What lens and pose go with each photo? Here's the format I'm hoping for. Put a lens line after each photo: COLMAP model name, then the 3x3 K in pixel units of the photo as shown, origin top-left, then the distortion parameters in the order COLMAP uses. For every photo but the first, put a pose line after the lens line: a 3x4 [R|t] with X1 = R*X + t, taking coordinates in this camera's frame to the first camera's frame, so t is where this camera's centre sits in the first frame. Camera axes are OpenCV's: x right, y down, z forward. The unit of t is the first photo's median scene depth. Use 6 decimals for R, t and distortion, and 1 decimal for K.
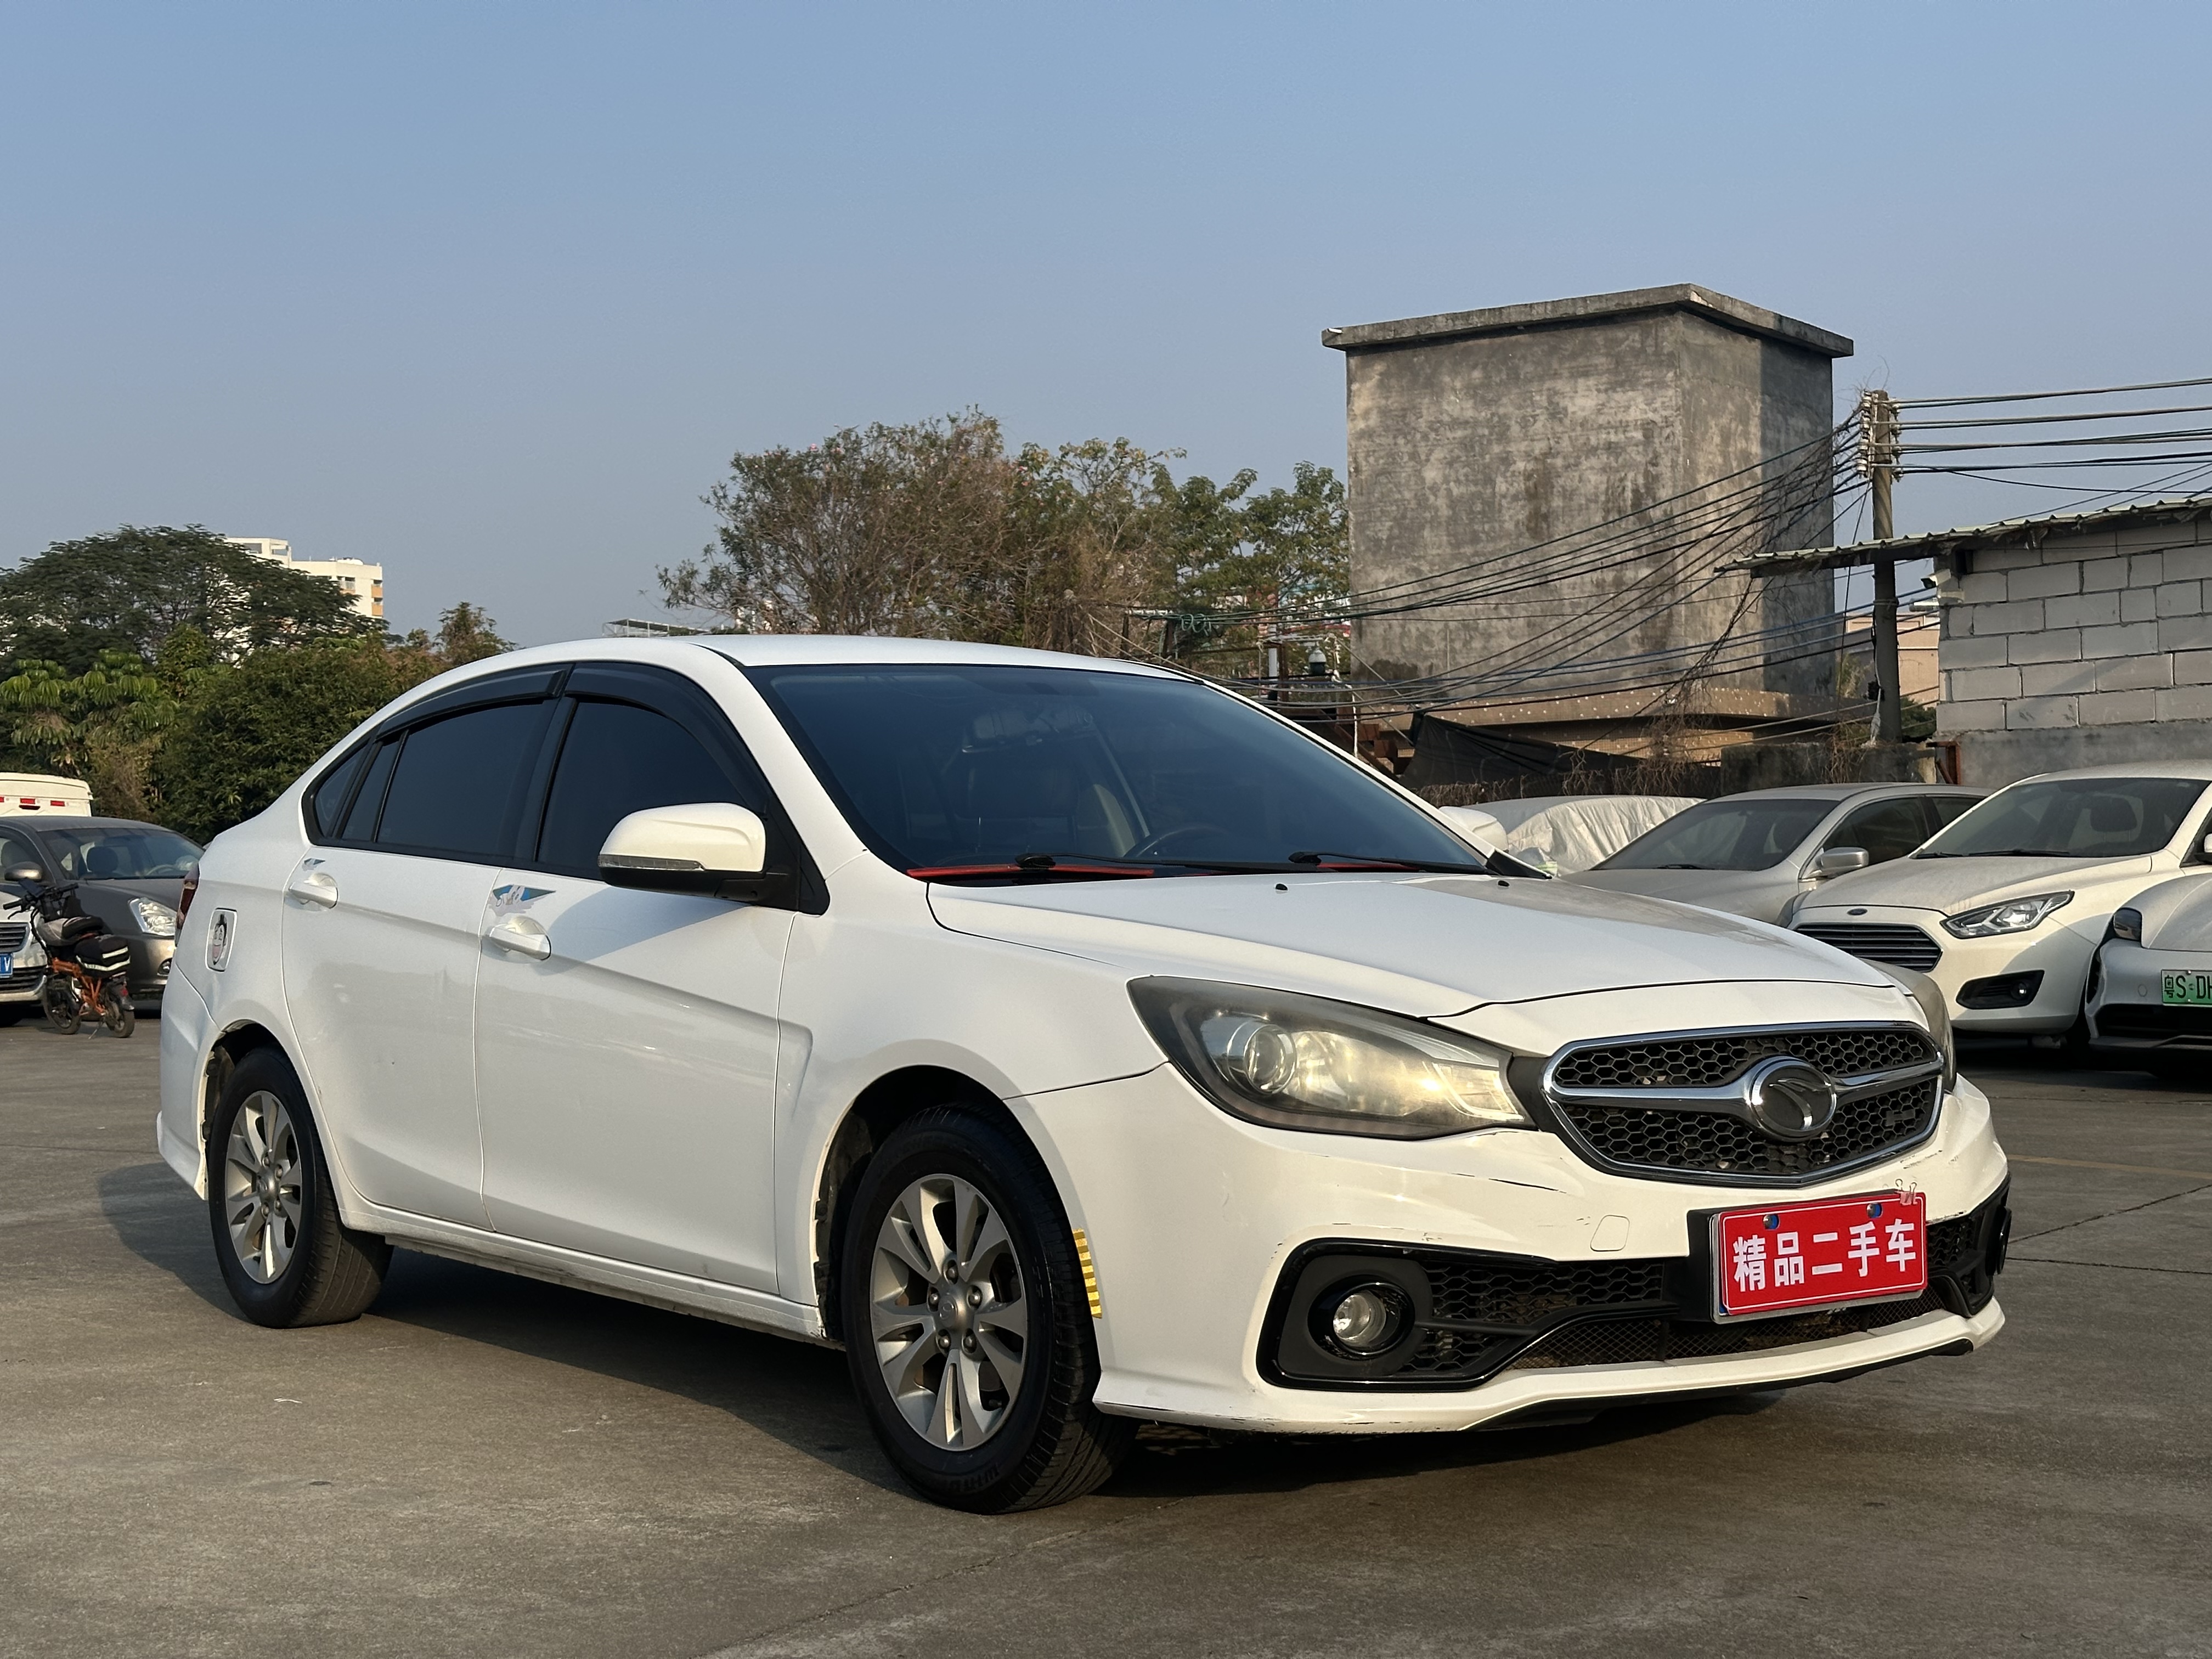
lens RADIAL K [[3029.5, 0, 1096.5], [0, 3029.5, 843.0], [0, 0, 1]] dist [0.201971, -0.507316]
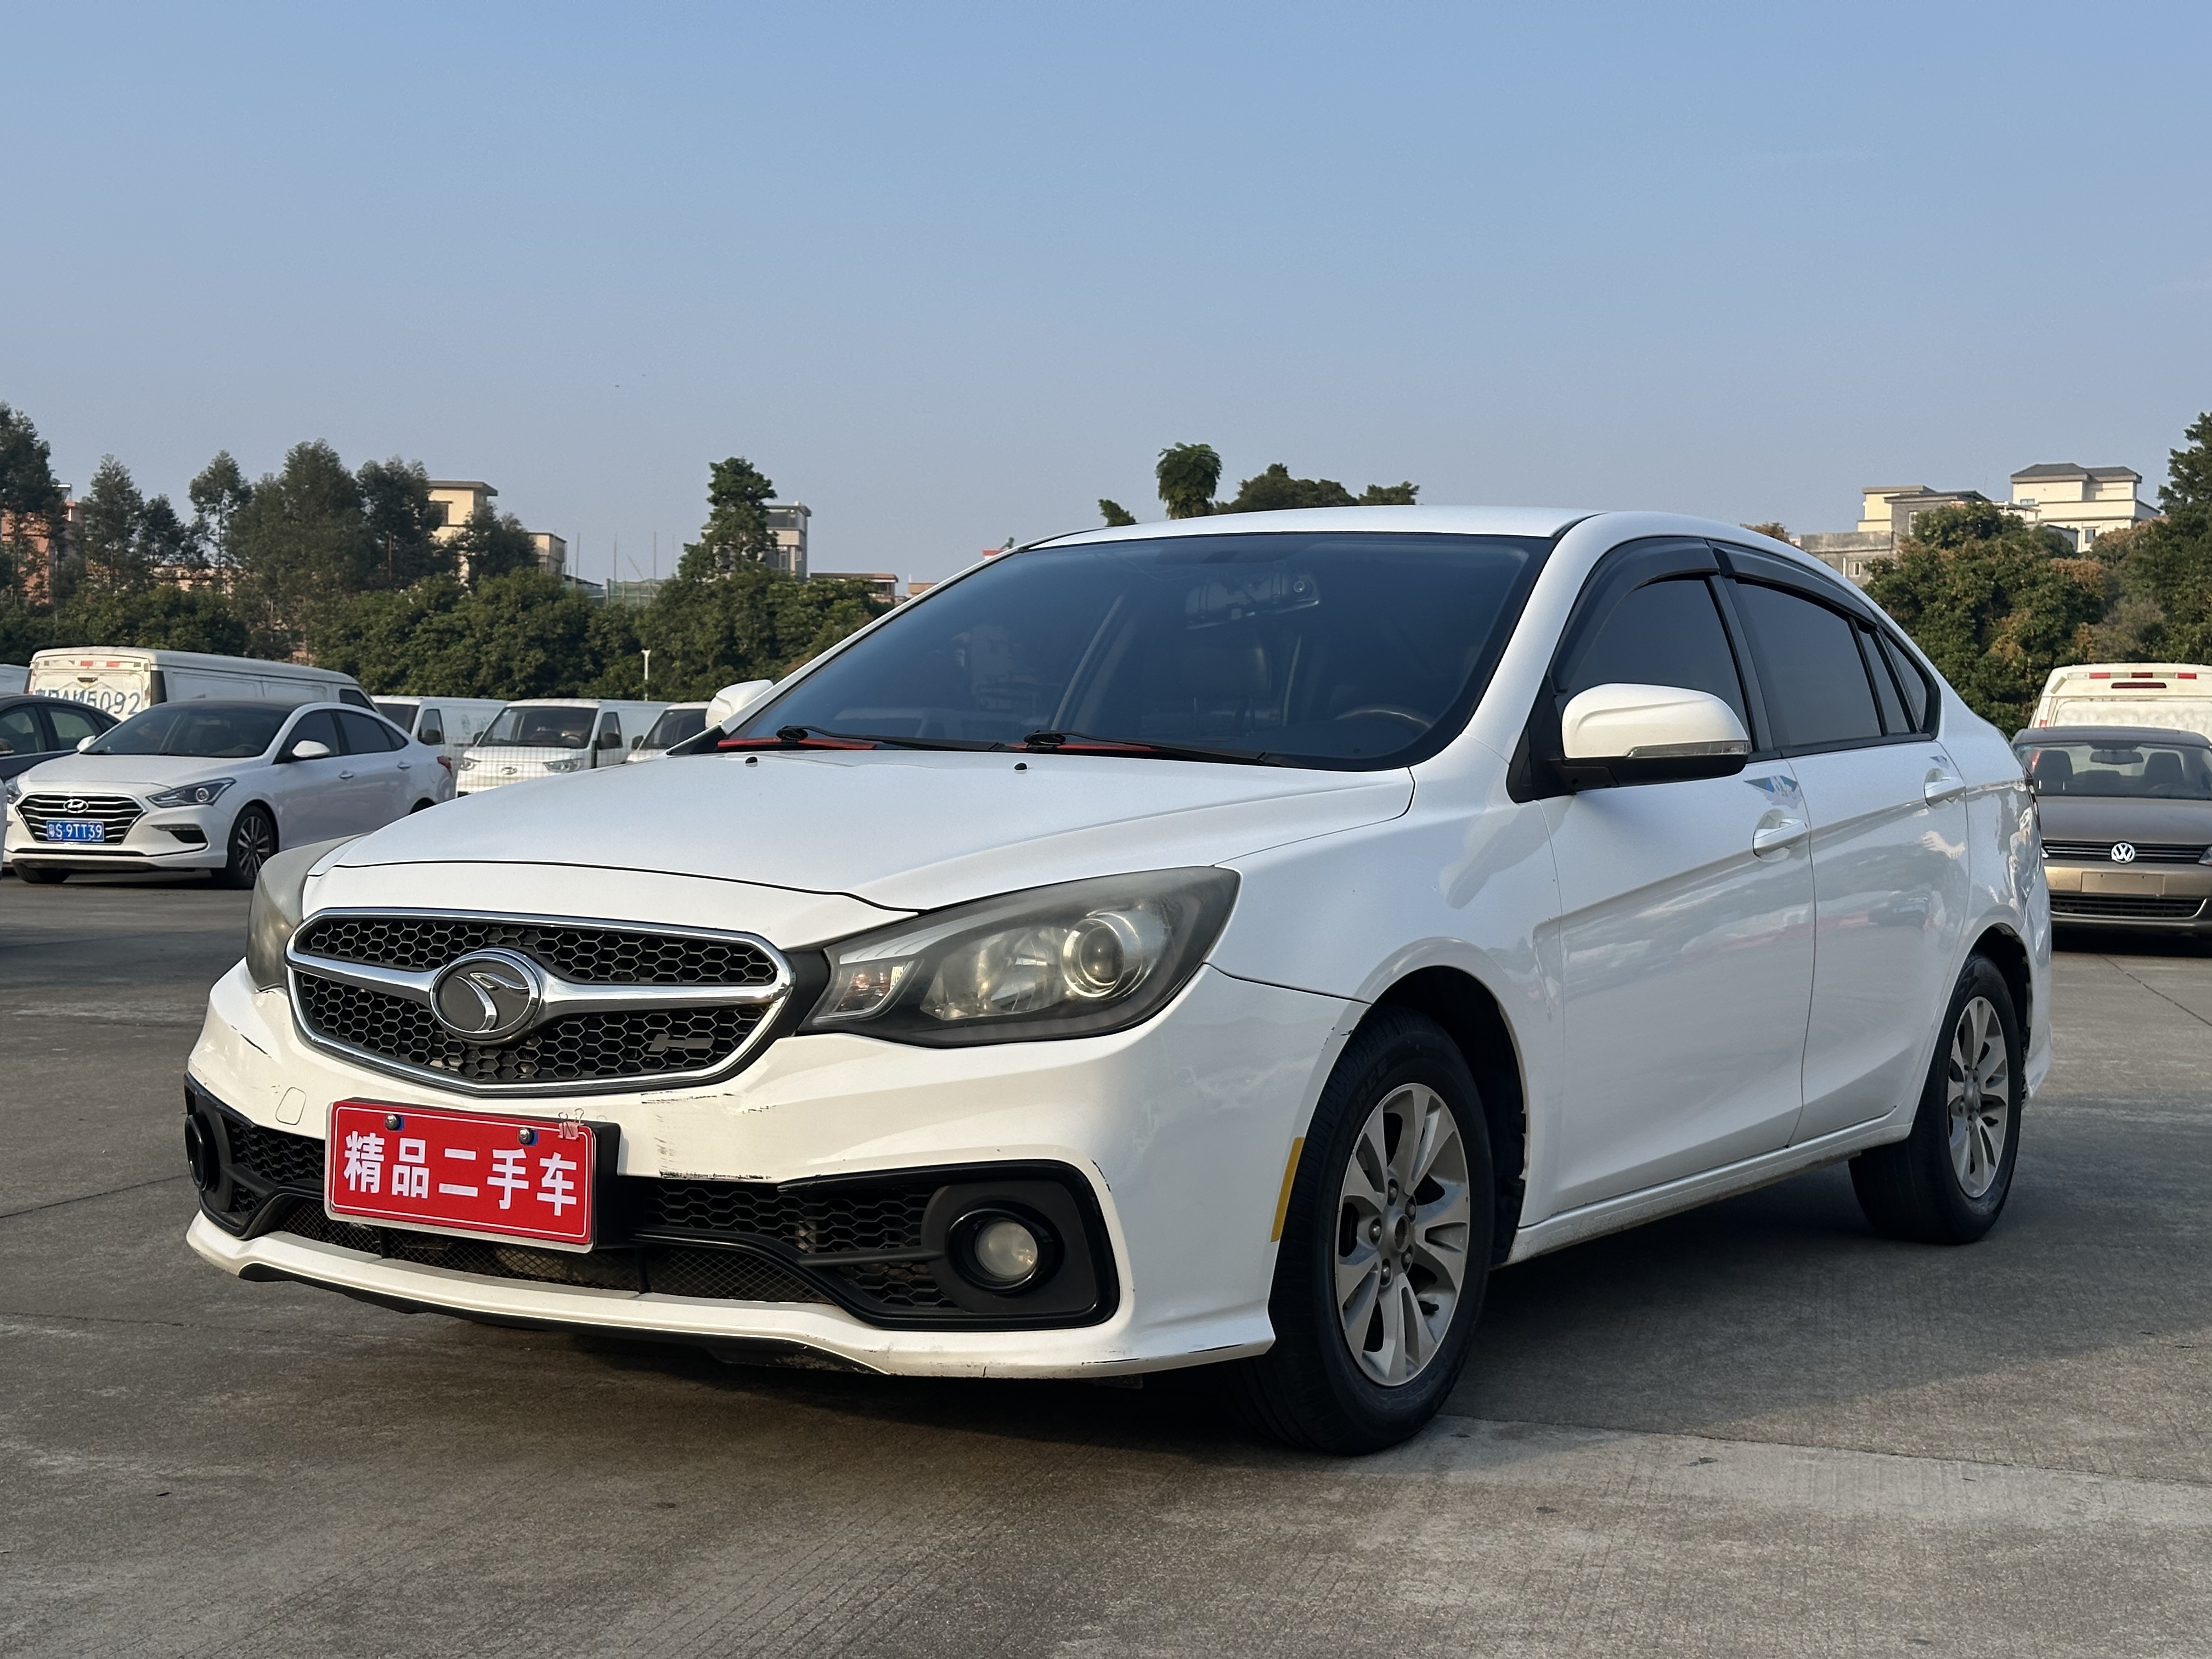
lens RADIAL K [[2992.5, 0, 1070.7], [0, 2992.5, 828.0], [0, 0, 1]] dist [0.148385, -0.074187]
pose [[0.347536, 0.035130, -0.937008, 1.093183], [-0.018582, 0.999360, 0.030575, 0.005885], [0.937483, 0.006786, 0.347966, 0.855853]]
